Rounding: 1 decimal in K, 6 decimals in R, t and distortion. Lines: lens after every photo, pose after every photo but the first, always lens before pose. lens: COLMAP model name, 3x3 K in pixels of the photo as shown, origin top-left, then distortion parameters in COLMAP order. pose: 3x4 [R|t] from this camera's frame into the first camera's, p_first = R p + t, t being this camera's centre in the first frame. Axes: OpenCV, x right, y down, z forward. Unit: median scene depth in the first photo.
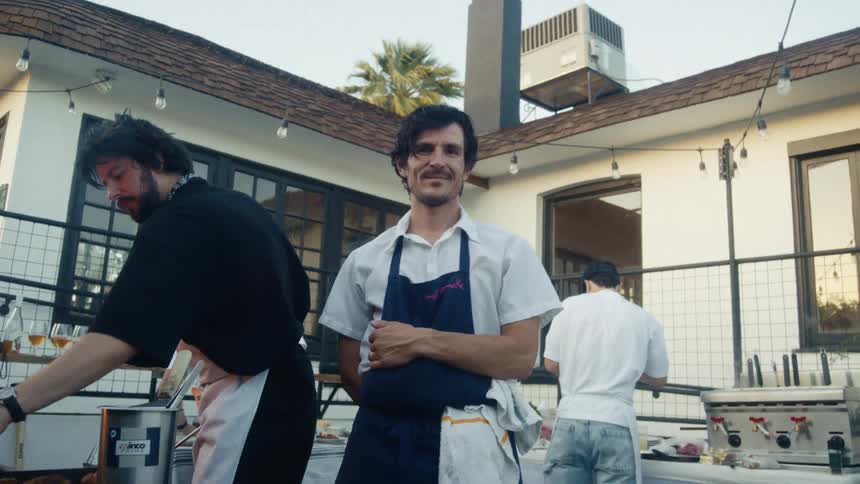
lens RADIAL K [[748.5, 0, 430.0], [0, 748.5, 242.0], [0, 0, 1]] dist [-0.005975, -0.003624]
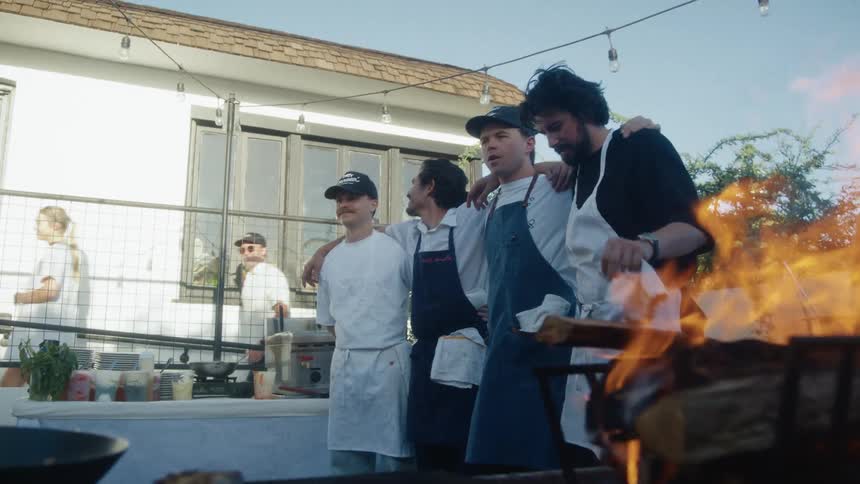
lens RADIAL K [[748.5, 0, 430.0], [0, 748.5, 242.0], [0, 0, 1]] dist [-0.005975, -0.003624]
pose [[0.333619, 0.125655, 0.934296, -0.425989], [-0.178969, 0.981495, -0.068097, 0.080576], [-0.925564, -0.144491, 0.349934, 0.328219]]
